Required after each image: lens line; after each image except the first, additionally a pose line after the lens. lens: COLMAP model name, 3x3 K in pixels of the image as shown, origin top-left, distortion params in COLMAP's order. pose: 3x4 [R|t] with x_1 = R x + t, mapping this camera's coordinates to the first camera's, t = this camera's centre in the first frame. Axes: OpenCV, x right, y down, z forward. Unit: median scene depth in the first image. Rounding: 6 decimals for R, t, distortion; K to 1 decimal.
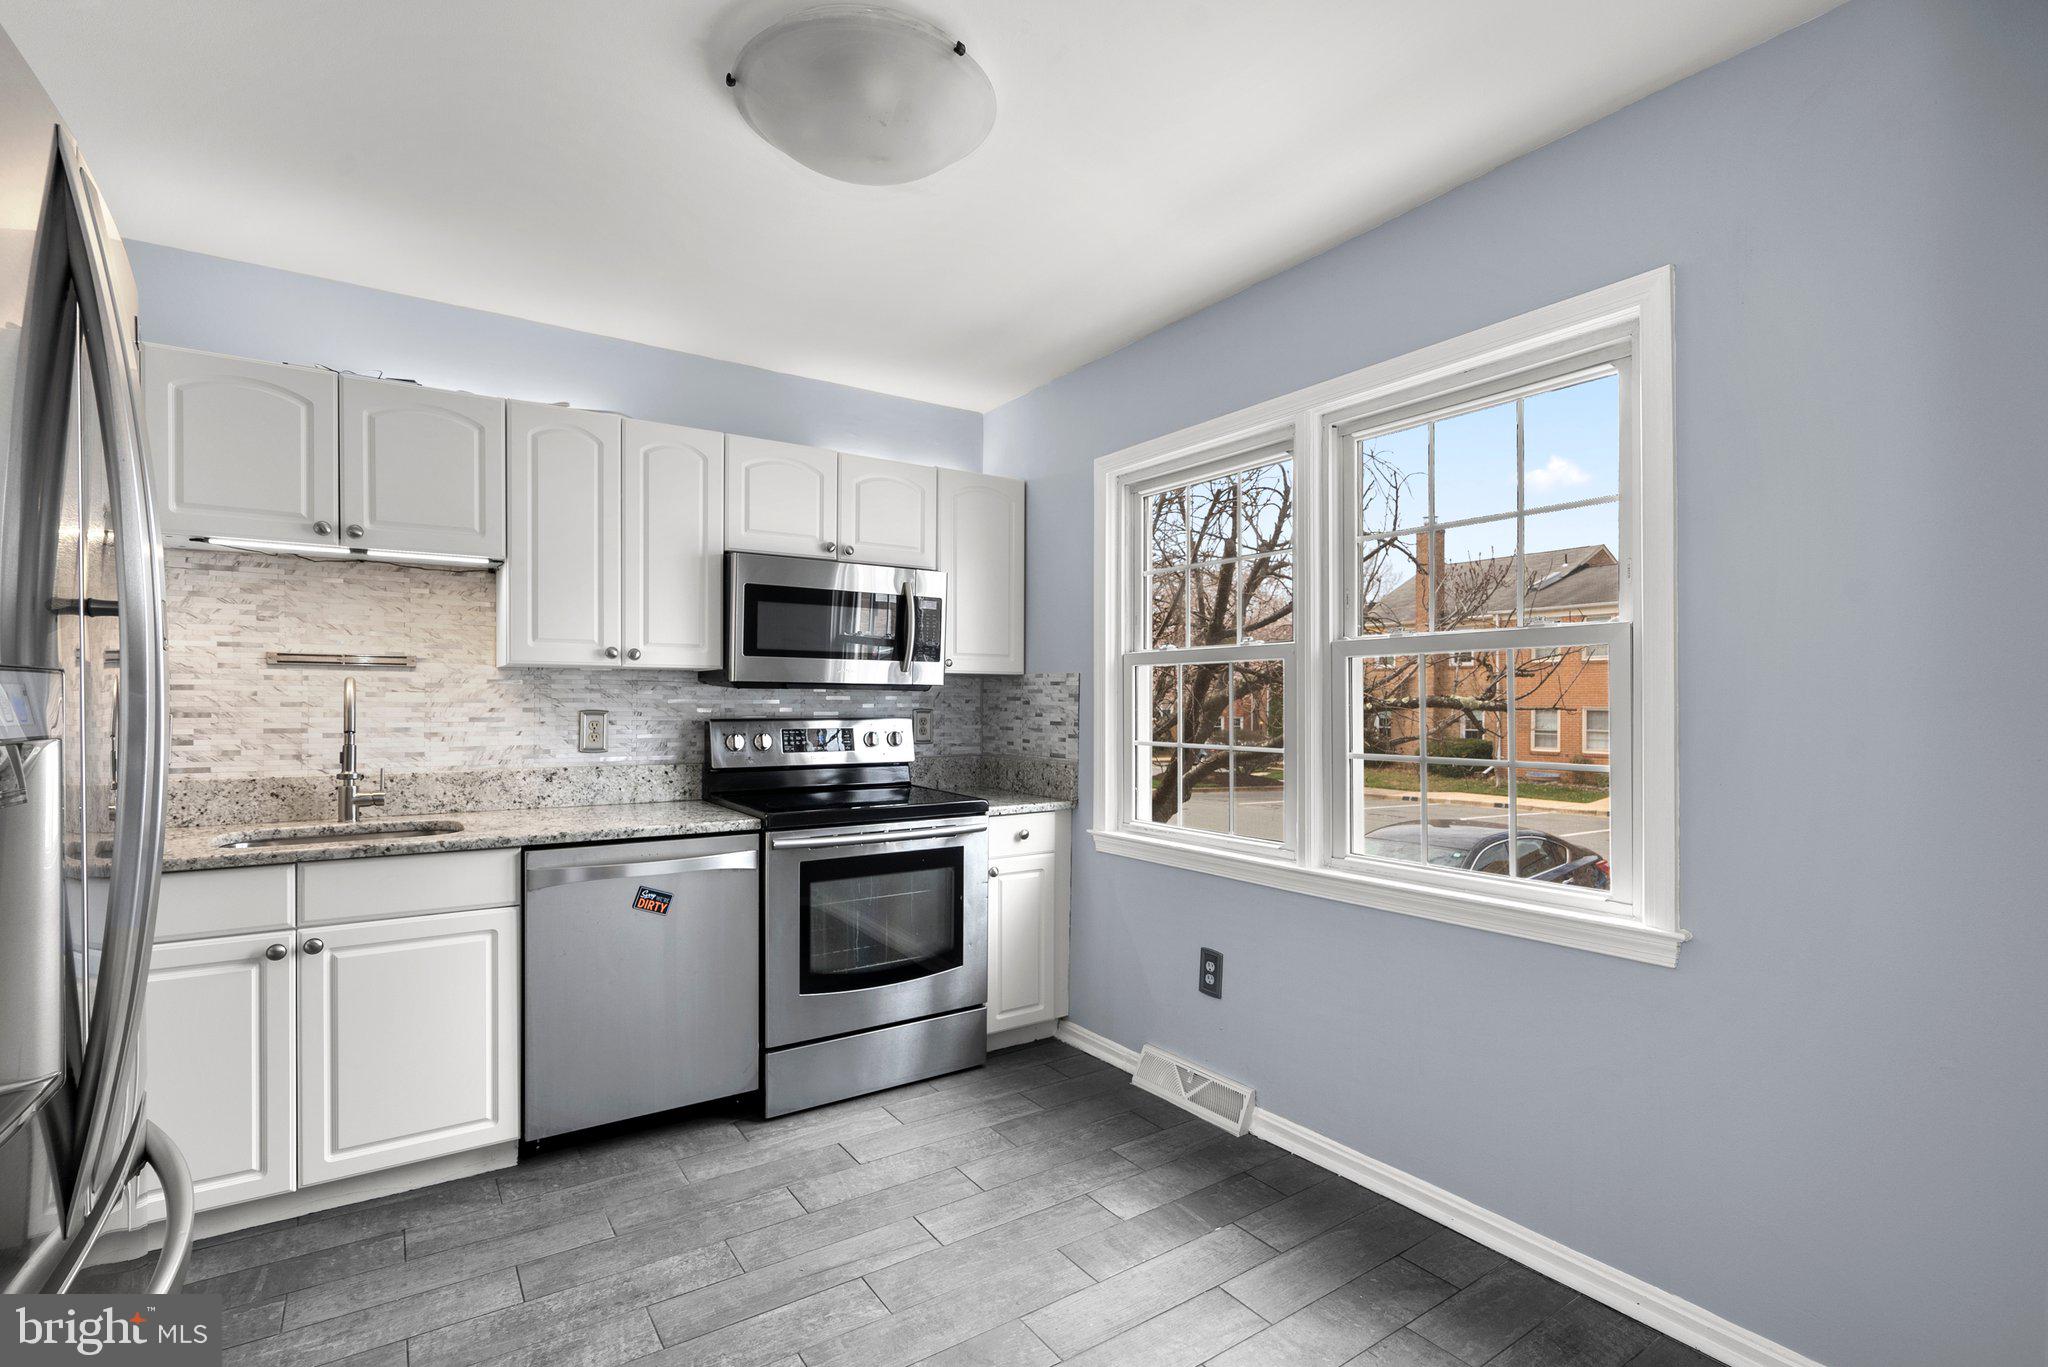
lens RADIAL K [[942.3, 0, 1024.9], [0, 942.3, 703.0], [0, 0, 1]] dist [-0.000621, 0.002983]
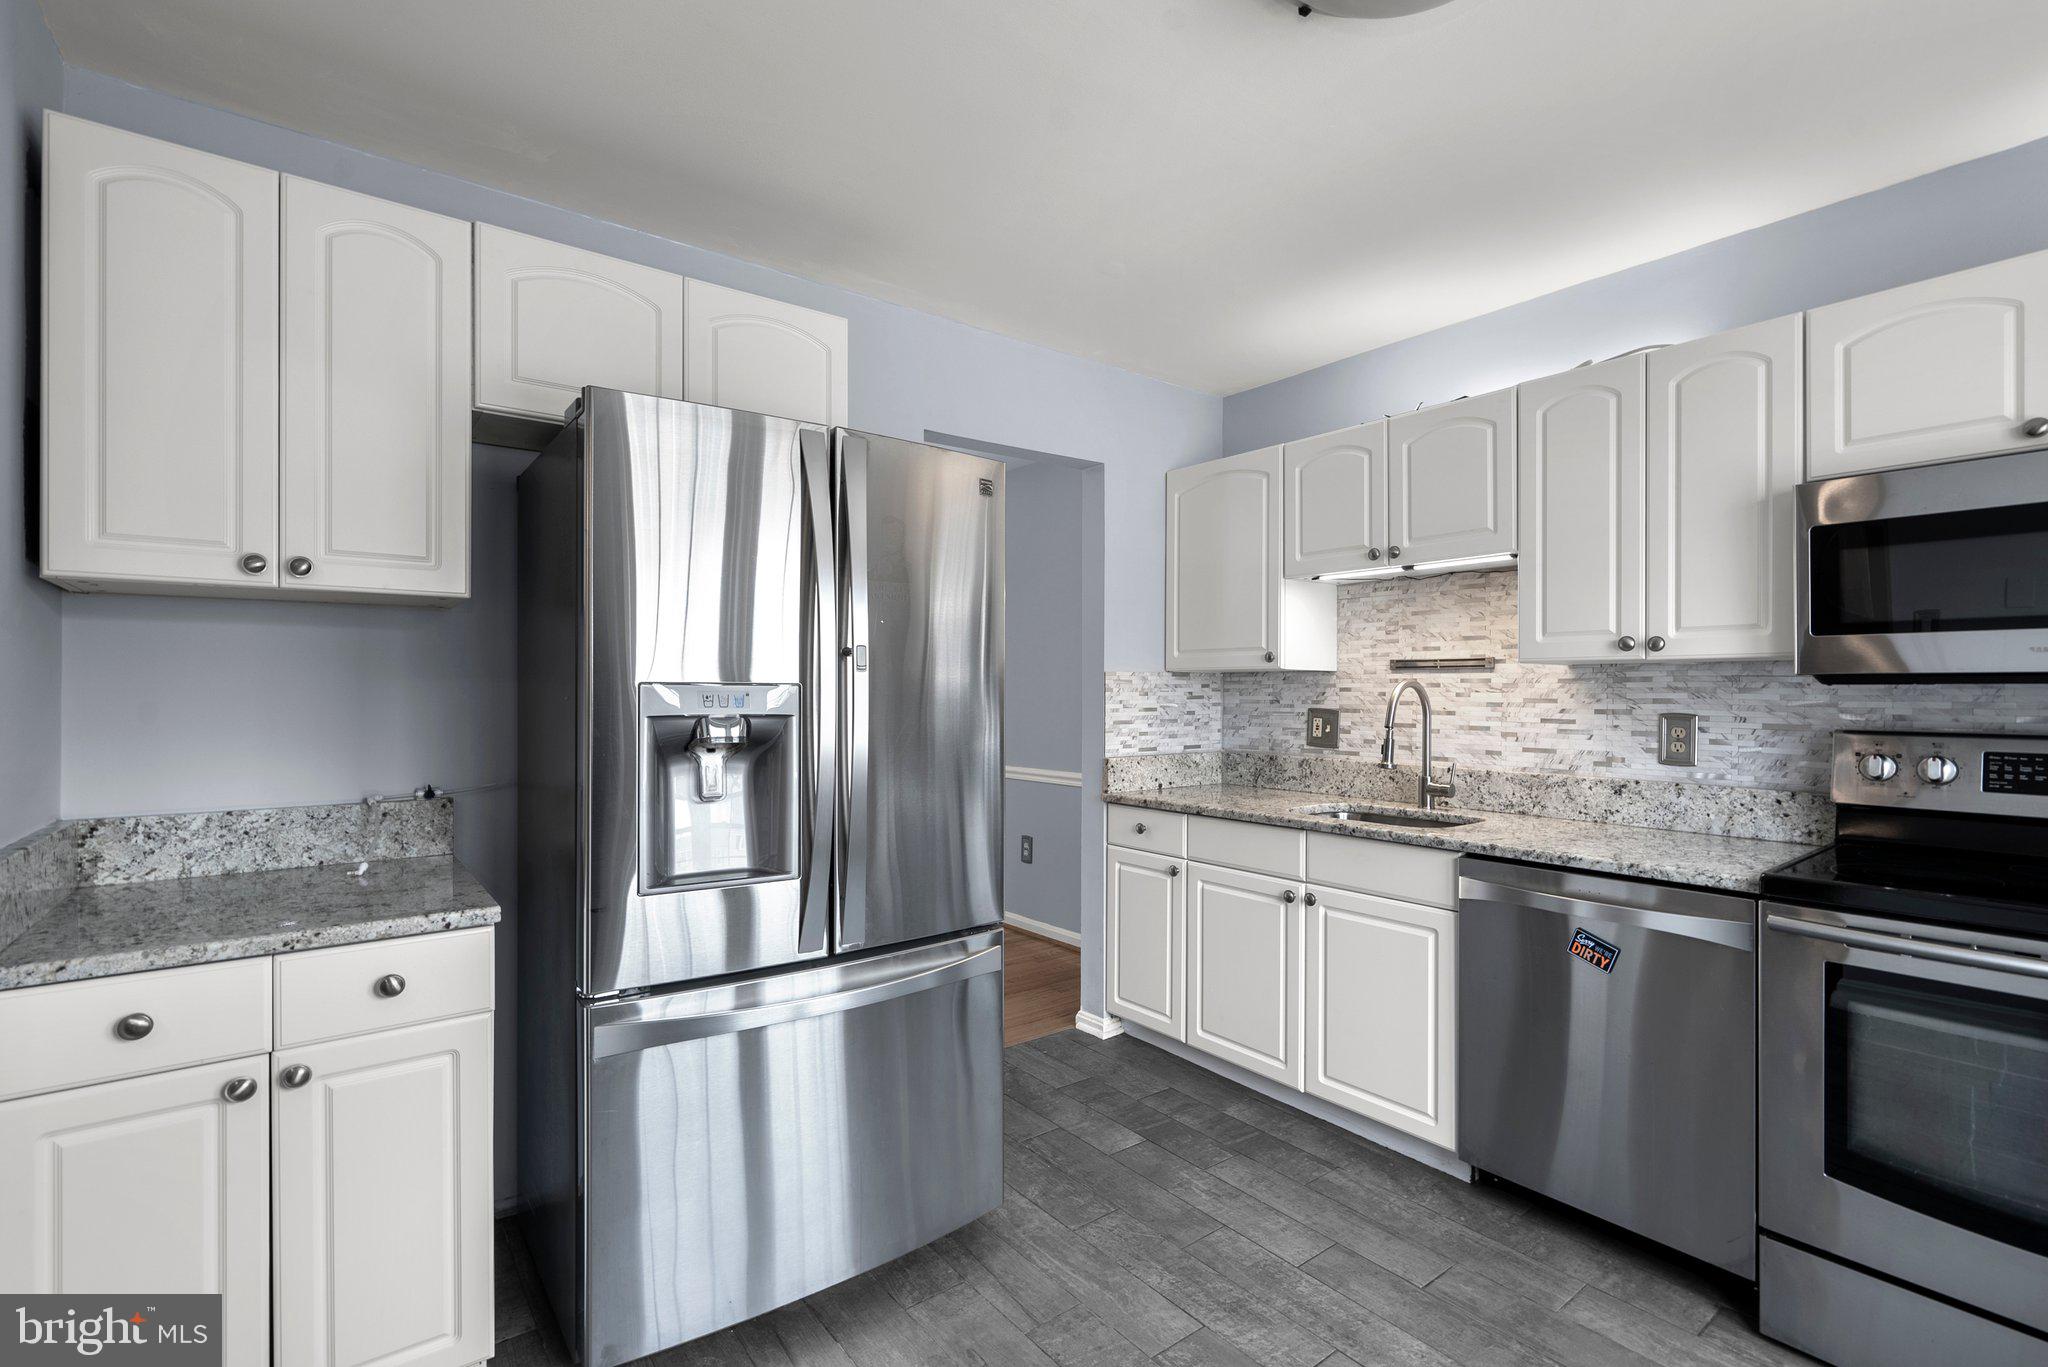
lens RADIAL K [[942.3, 0, 1023.7], [0, 942.3, 686.6], [0, 0, 1]] dist [-0.000621, 0.002983]
pose [[0.061991, -0.010144, -0.998025, 0.373456], [-0.006572, 0.999923, -0.010572, -0.003802], [0.998055, 0.007214, 0.061919, 0.451196]]
